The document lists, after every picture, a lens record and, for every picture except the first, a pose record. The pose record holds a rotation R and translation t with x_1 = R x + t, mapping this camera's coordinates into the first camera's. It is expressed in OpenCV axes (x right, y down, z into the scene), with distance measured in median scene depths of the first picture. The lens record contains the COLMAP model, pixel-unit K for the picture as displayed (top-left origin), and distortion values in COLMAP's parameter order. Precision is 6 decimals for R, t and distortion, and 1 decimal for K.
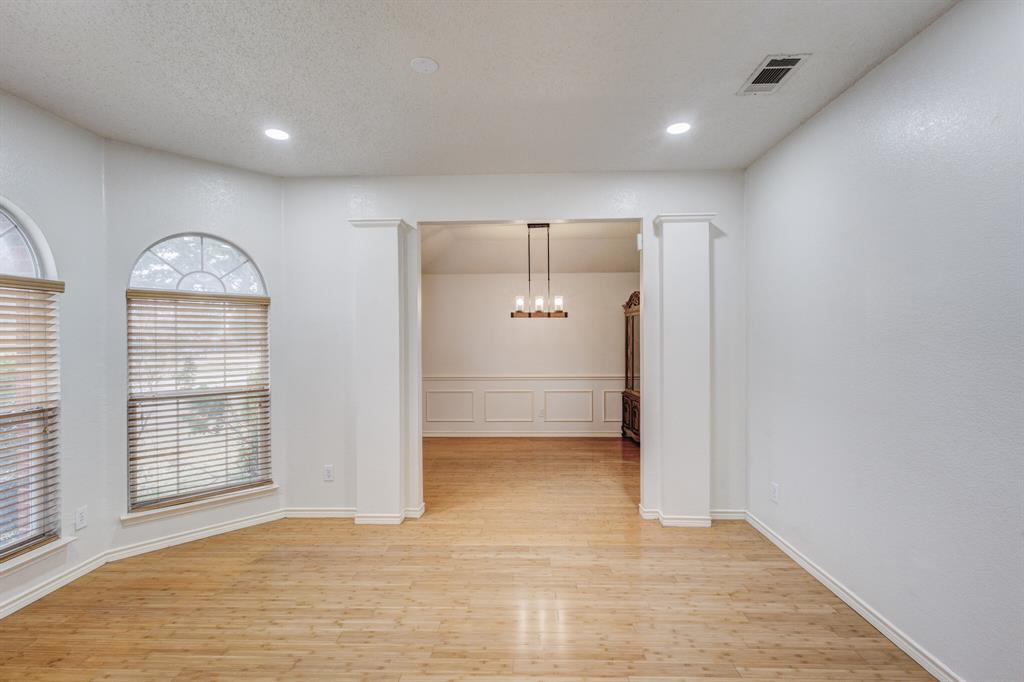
lens RADIAL K [[476.1, 0, 513.4], [0, 476.1, 339.5], [0, 0, 1]] dist [0.012033, -0.002379]
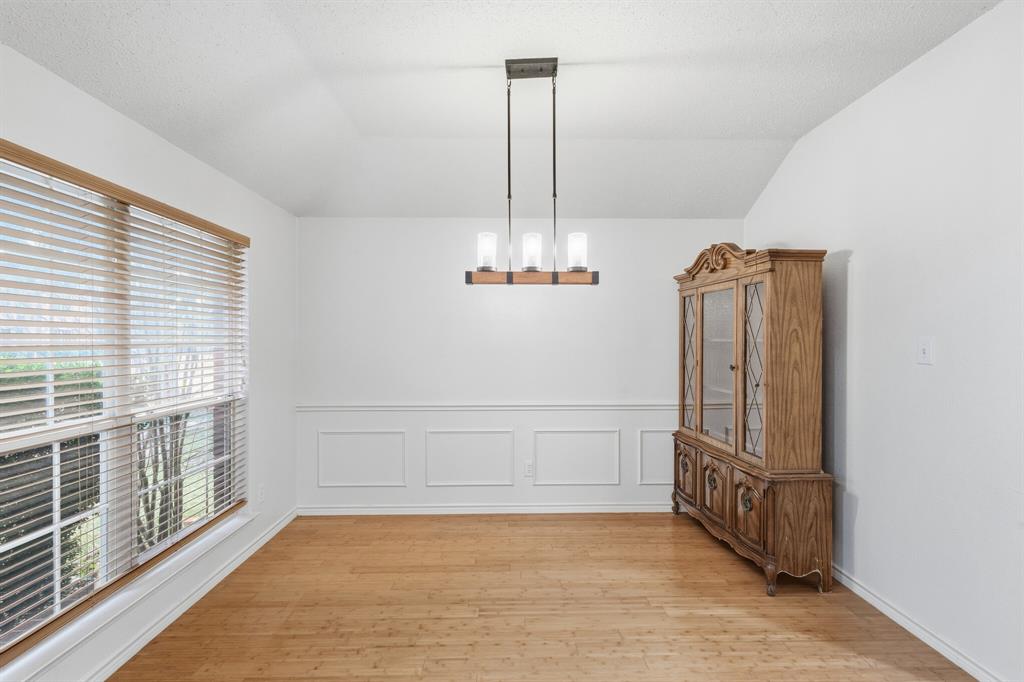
lens RADIAL K [[476.1, 0, 513.0], [0, 476.1, 340.7], [0, 0, 1]] dist [0.012033, -0.002379]
pose [[0.998742, 0.004379, 0.049960, 0.013507], [-0.004427, 0.999990, 0.000846, 0.003869], [-0.049956, -0.001066, 0.998751, 0.484569]]
